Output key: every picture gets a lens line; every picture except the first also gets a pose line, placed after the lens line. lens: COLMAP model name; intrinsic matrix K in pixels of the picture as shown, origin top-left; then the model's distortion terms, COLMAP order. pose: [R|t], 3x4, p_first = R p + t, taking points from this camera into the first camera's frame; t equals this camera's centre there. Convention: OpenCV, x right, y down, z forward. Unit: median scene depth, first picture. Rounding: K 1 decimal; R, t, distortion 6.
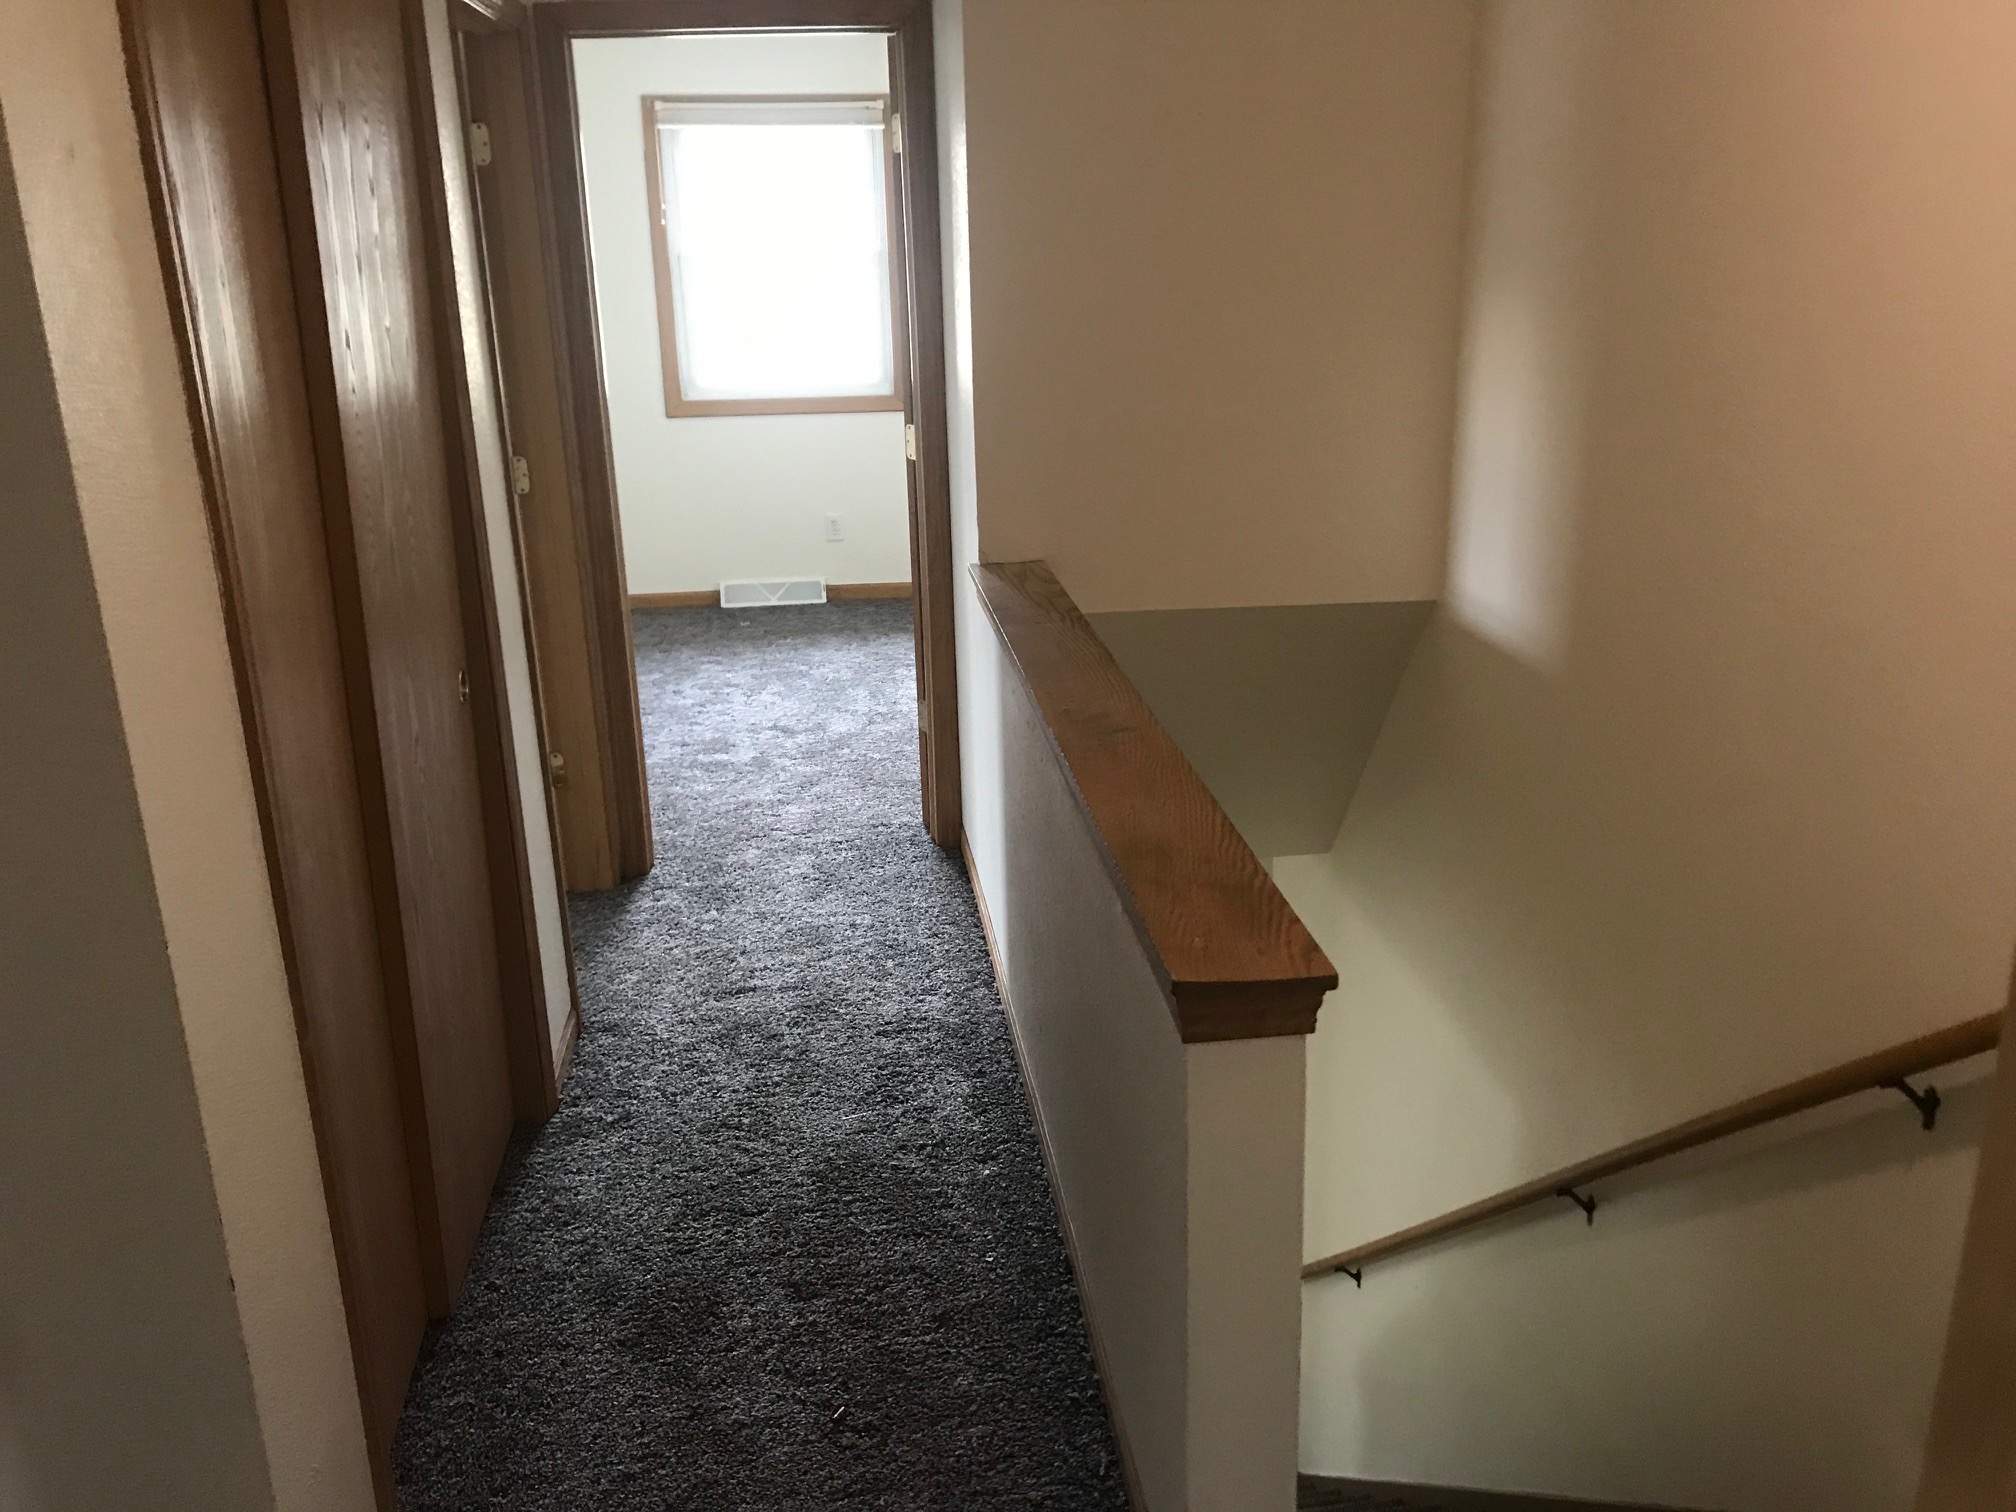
lens RADIAL K [[1627.7, 0, 1008.0], [0, 1627.7, 756.0], [0, 0, 1]] dist [0.089157, 0.000035]
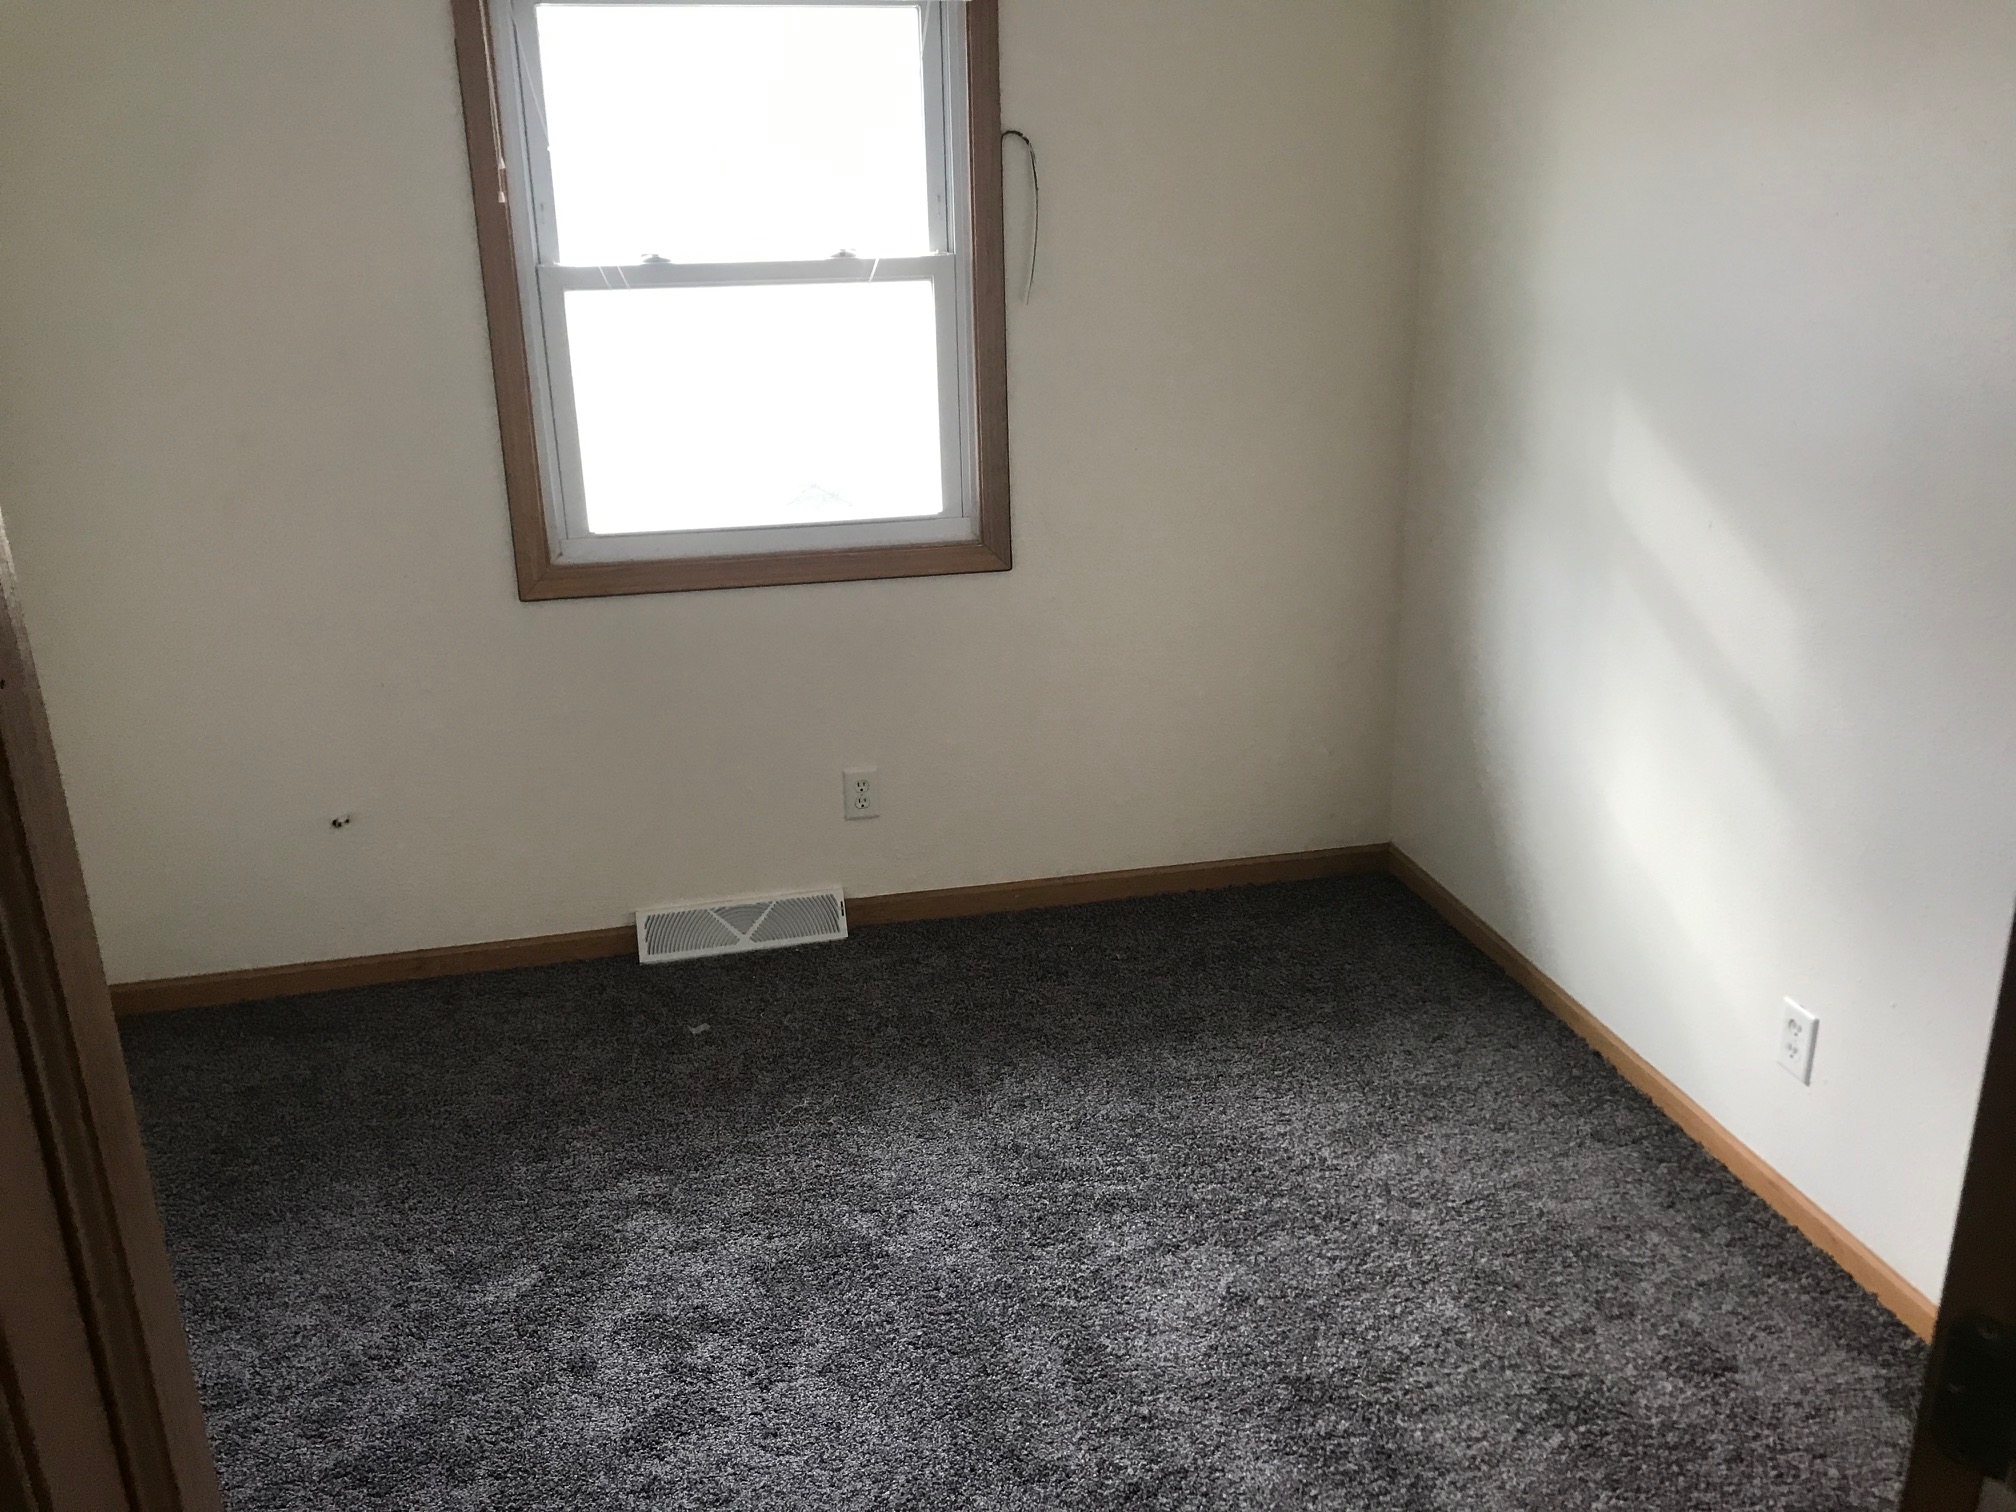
lens RADIAL K [[1653.6, 0, 991.8], [0, 1653.6, 747.9], [0, 0, 1]] dist [0.068064, -0.127180]
pose [[0.995914, -0.030594, 0.084972, -0.115297], [0.028576, 0.999282, 0.024865, -0.174837], [-0.085671, -0.022336, 0.996073, 0.512224]]
